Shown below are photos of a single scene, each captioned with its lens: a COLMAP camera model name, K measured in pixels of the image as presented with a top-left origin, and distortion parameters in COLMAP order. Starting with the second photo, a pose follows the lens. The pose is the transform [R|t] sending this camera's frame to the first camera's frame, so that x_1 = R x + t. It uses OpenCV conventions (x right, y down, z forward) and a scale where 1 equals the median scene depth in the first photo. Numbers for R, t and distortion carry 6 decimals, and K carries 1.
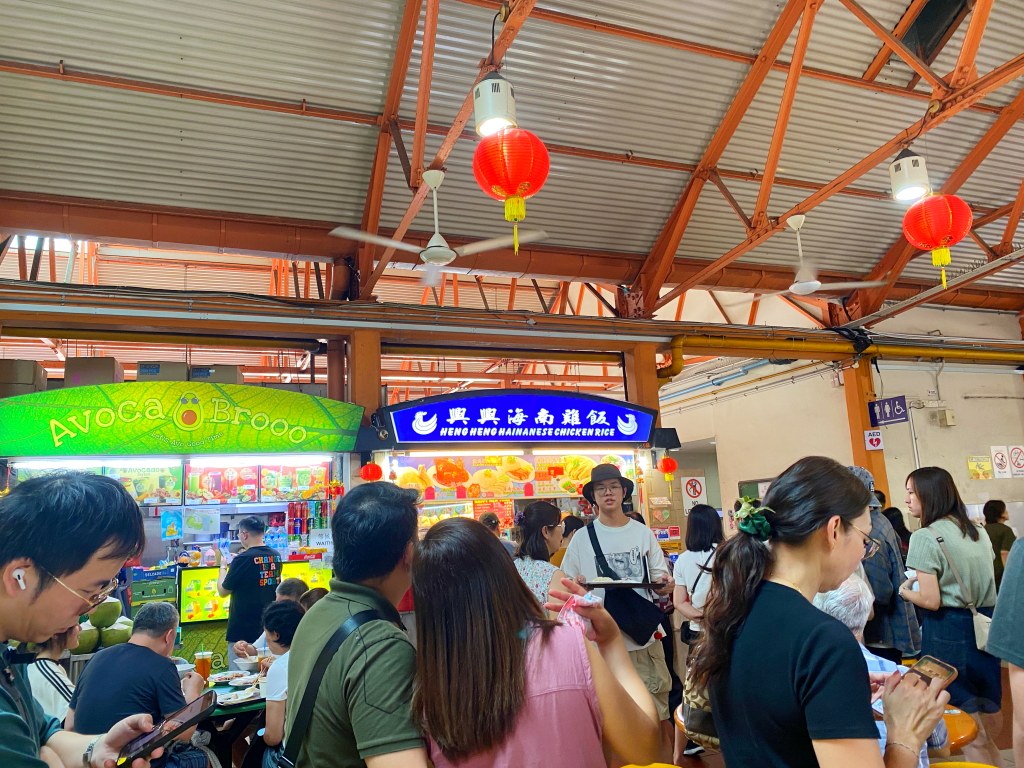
lens RADIAL K [[762.8, 0, 512.0], [0, 762.8, 384.0], [0, 0, 1]] dist [0.001640, 0.000508]
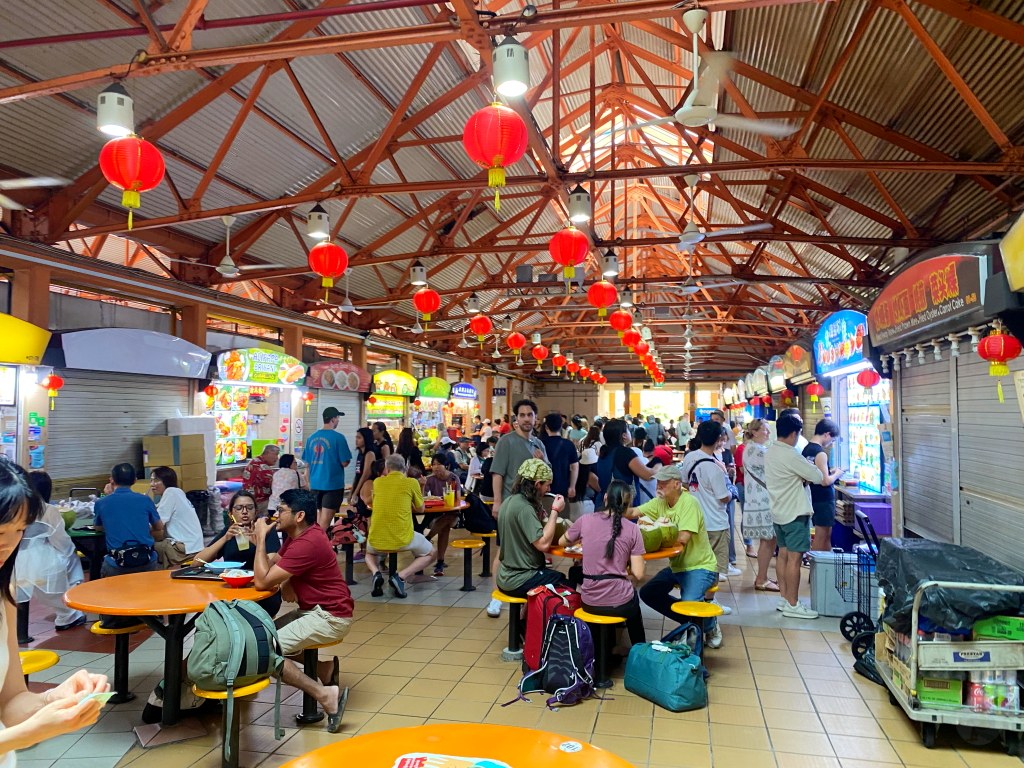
lens RADIAL K [[762.8, 0, 512.0], [0, 762.8, 384.0], [0, 0, 1]] dist [0.001640, 0.000508]
pose [[0.497388, 0.086606, 0.863195, -0.405412], [-0.167350, 0.985894, -0.002487, 0.000493], [-0.851234, -0.143219, 0.504865, -0.120621]]
